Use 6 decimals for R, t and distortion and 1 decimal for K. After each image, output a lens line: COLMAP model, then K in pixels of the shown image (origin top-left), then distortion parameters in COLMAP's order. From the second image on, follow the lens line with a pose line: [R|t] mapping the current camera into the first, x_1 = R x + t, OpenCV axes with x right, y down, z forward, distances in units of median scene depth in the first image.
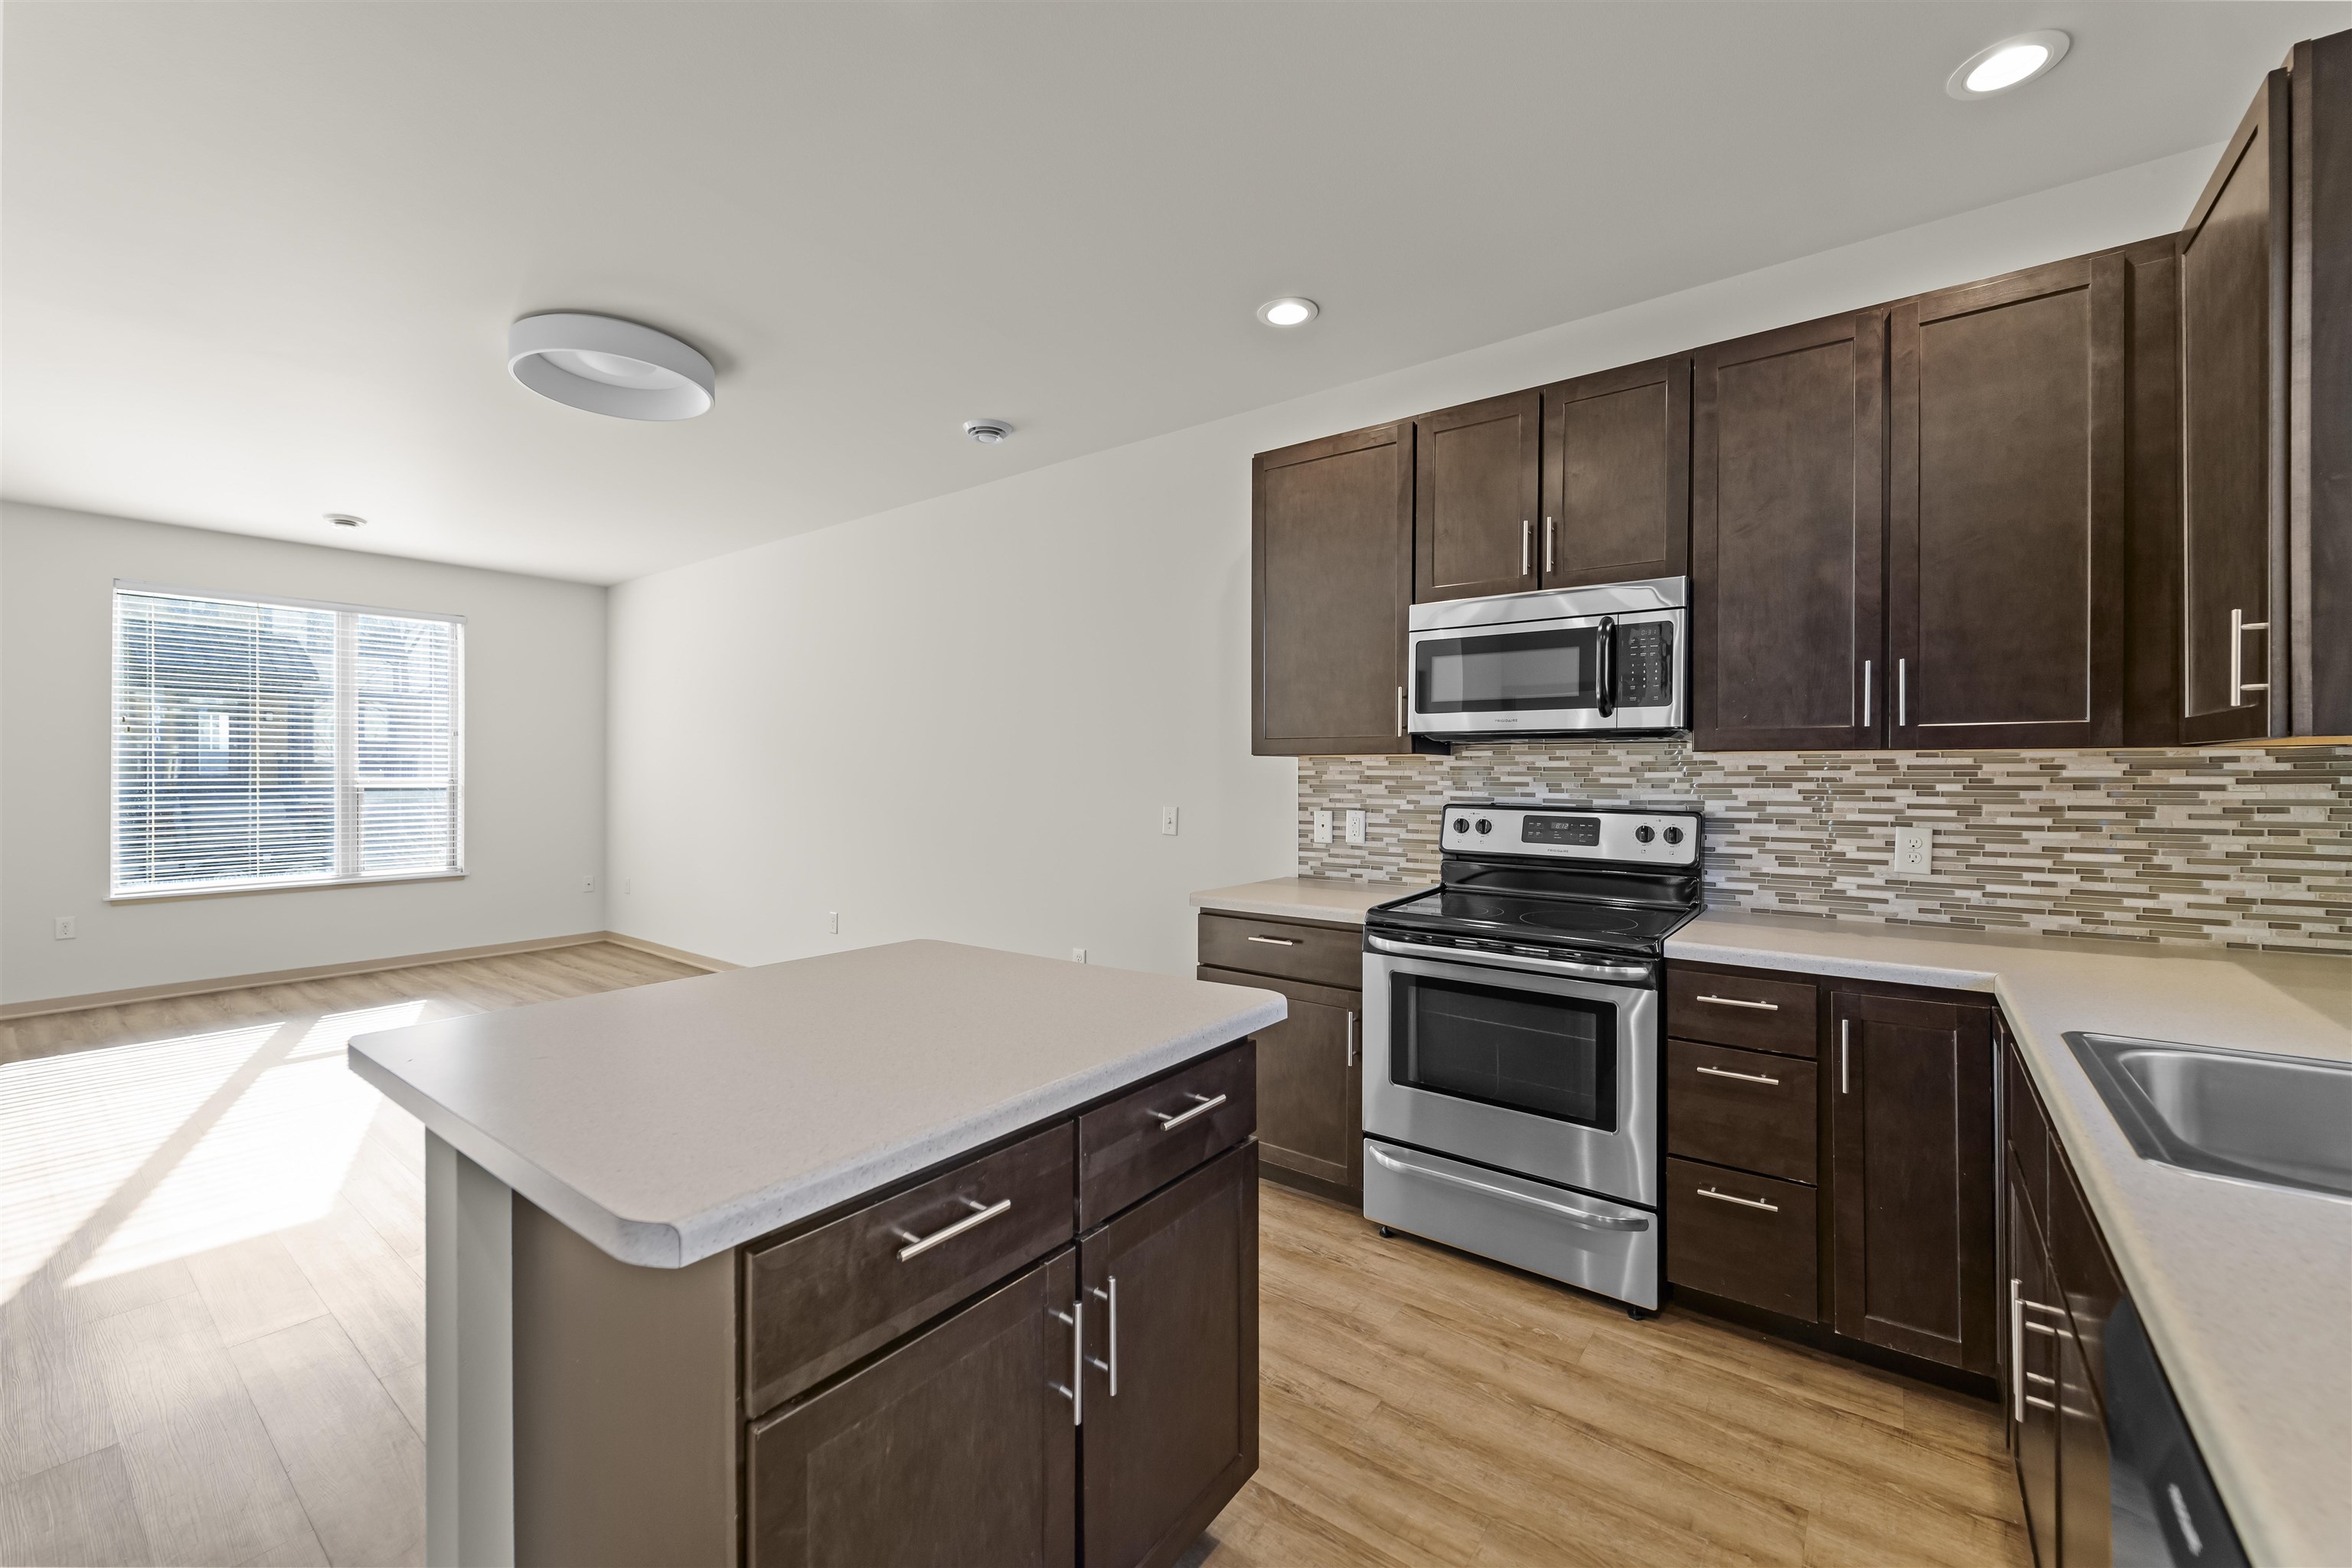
lens RADIAL K [[944.5, 0, 1178.8], [0, 944.5, 767.7], [0, 0, 1]] dist [-0.003709, -0.000314]
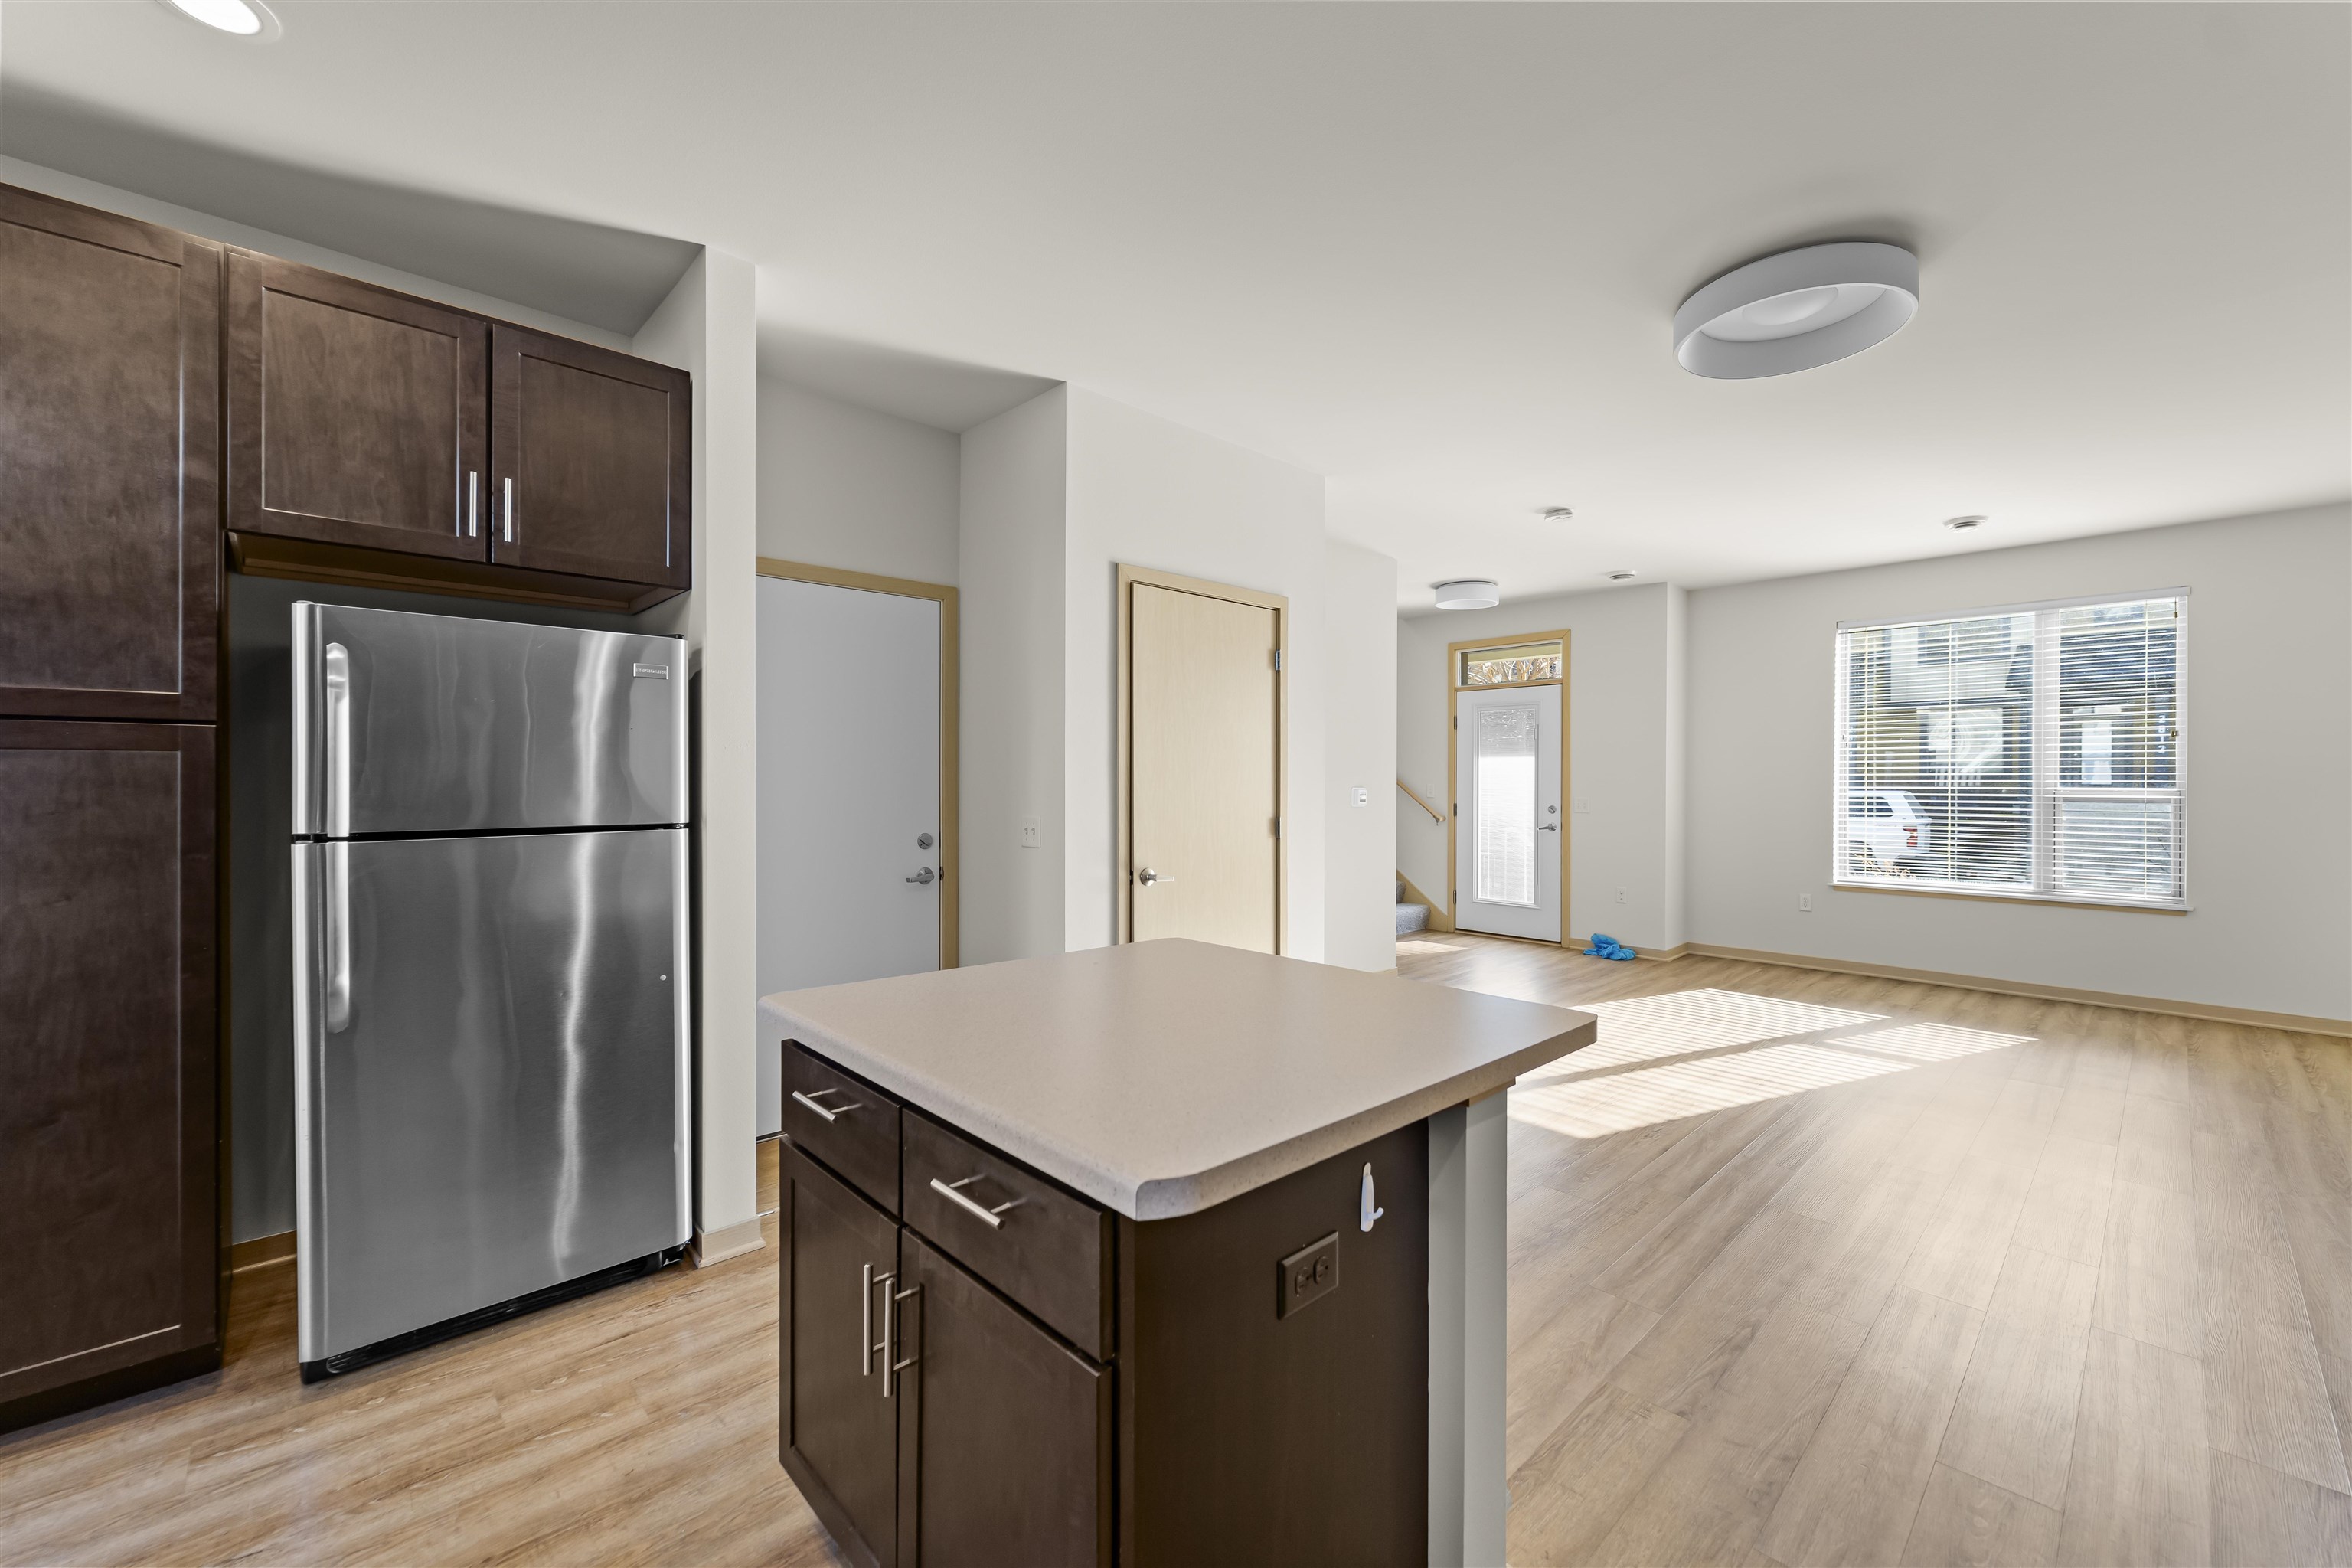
lens RADIAL K [[938.8, 0, 1176.9], [0, 938.8, 779.4], [0, 0, 1]] dist [-0.000609, -0.000196]
pose [[-0.167923, 0.000656, -0.985800, 0.337299], [0.000629, 1.000000, 0.000558, 0.003739], [0.985800, -0.000526, -0.167924, 0.577917]]
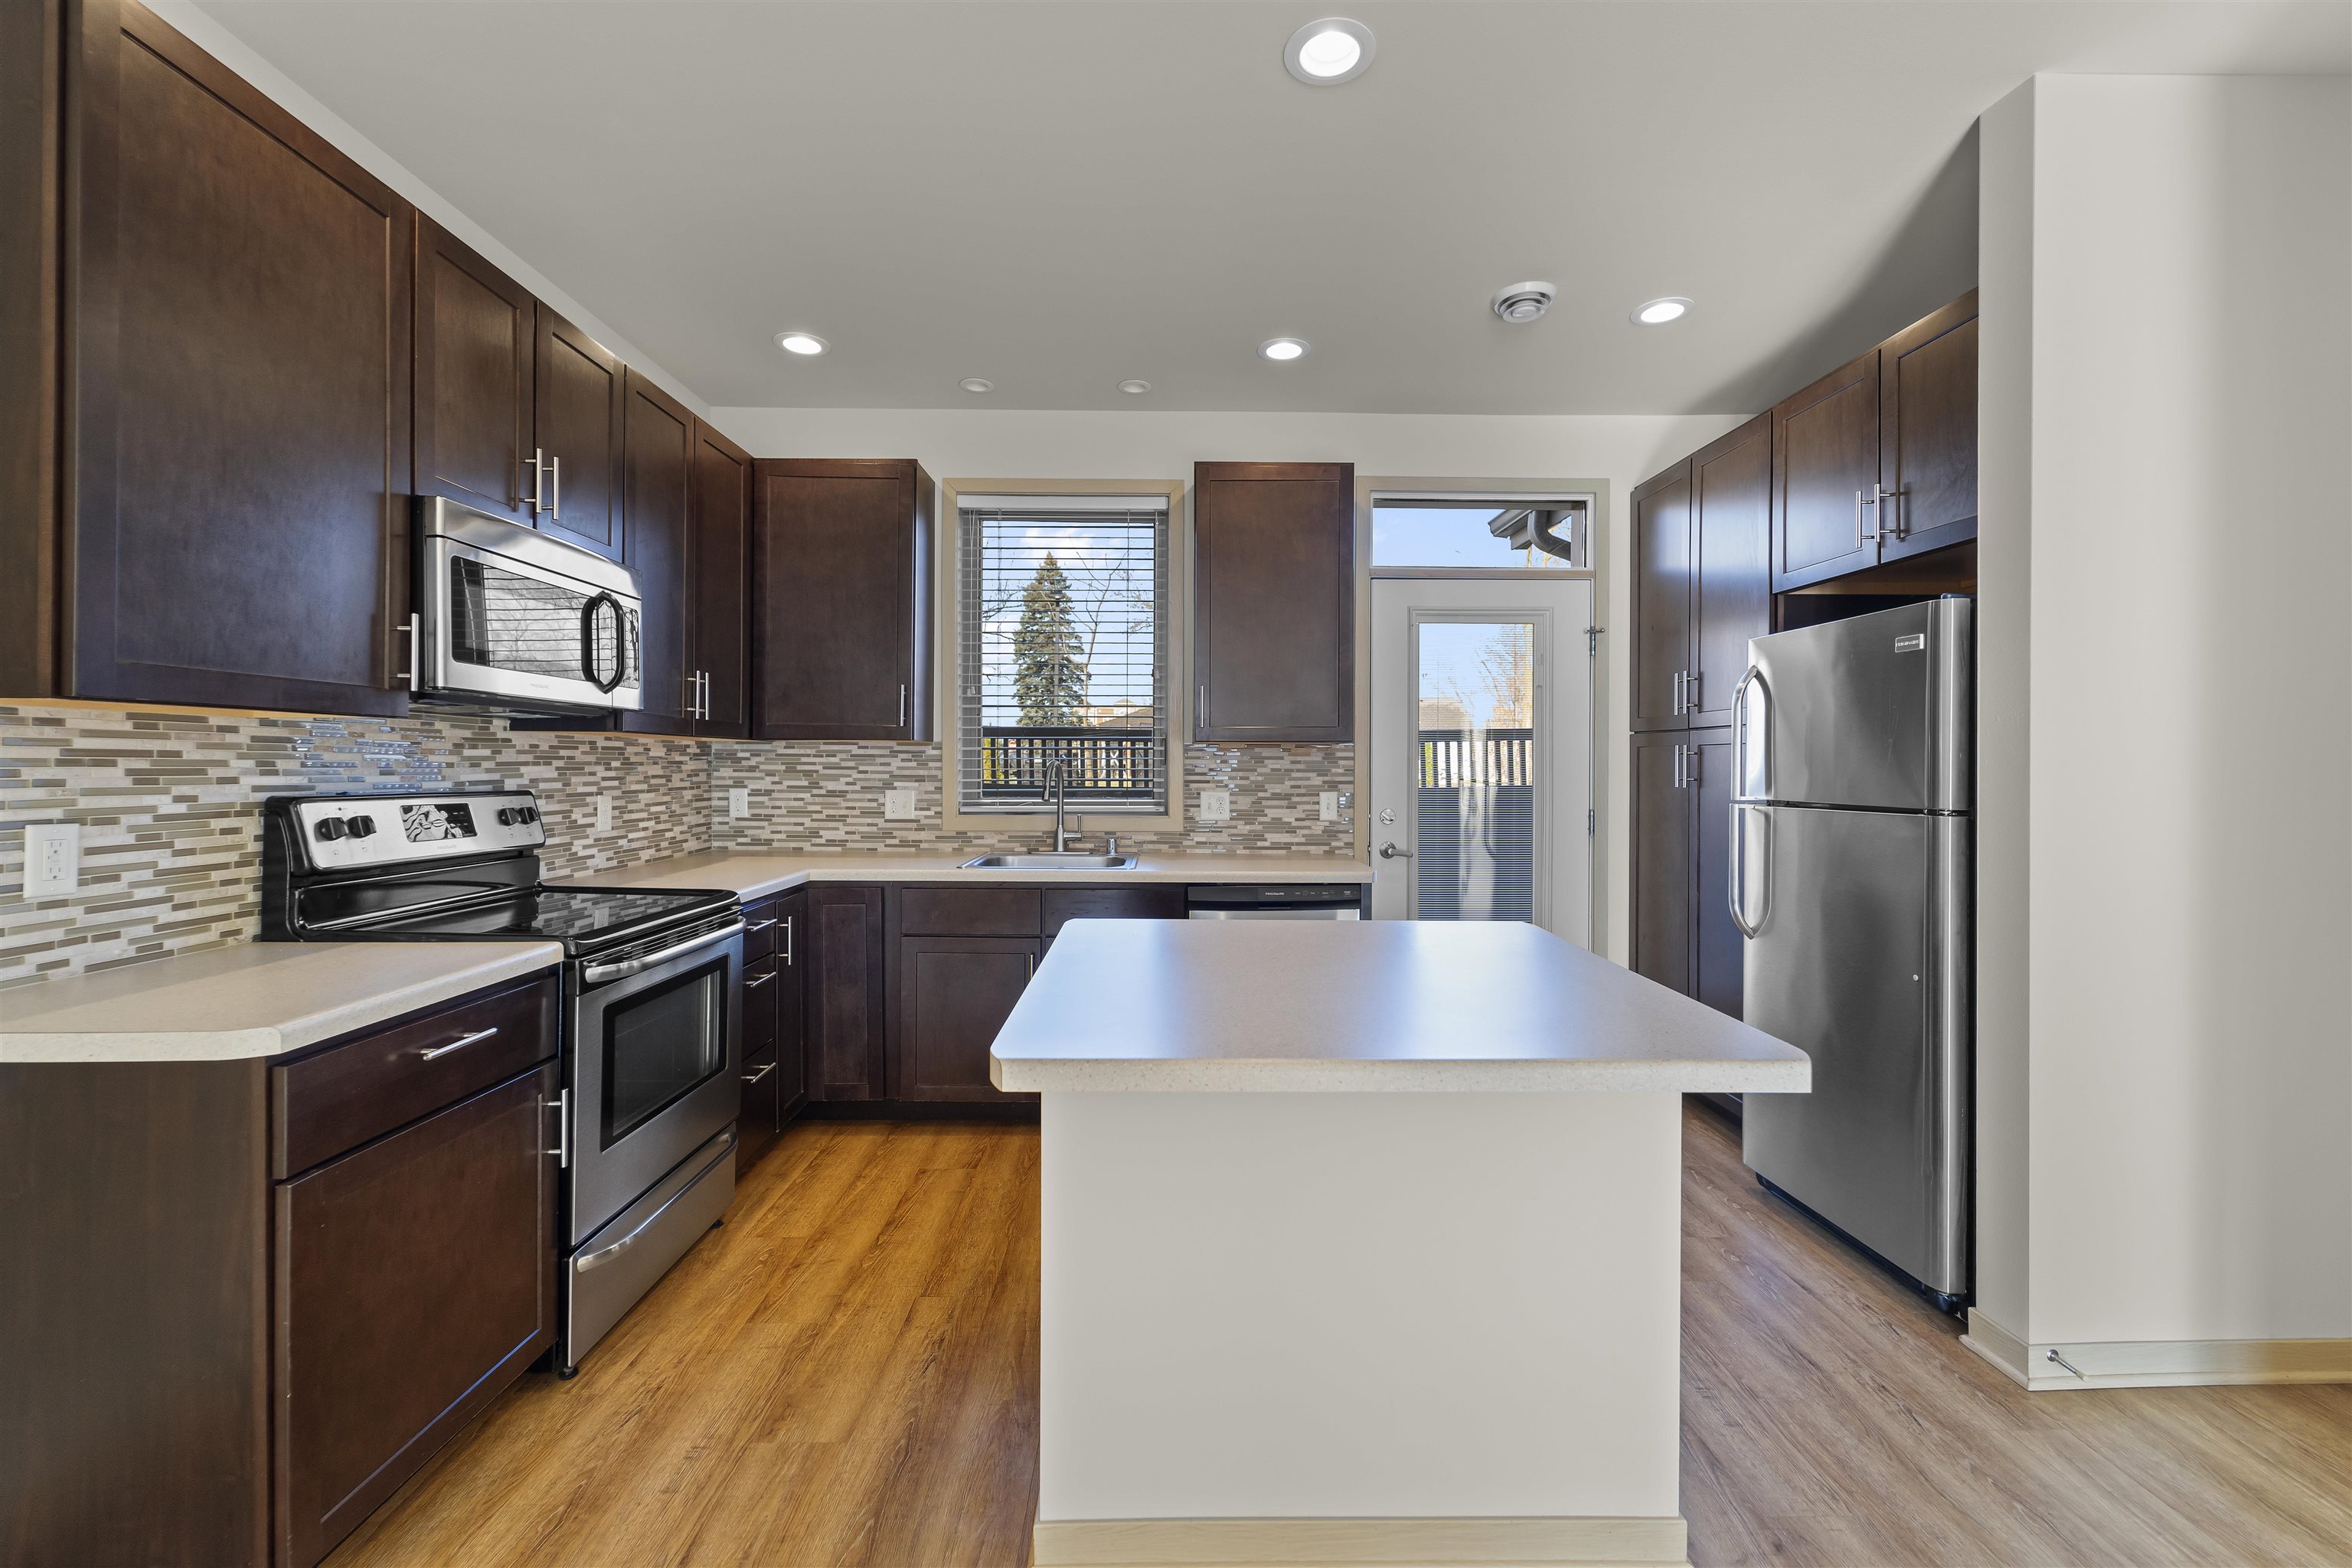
lens RADIAL K [[944.5, 0, 1178.8], [0, 944.5, 767.7], [0, 0, 1]] dist [-0.003709, -0.000314]
pose [[-0.614408, -0.007133, 0.788956, -0.536826], [-0.008697, 0.999960, 0.002267, 0.012379], [-0.788941, -0.005469, -0.614445, 0.889983]]
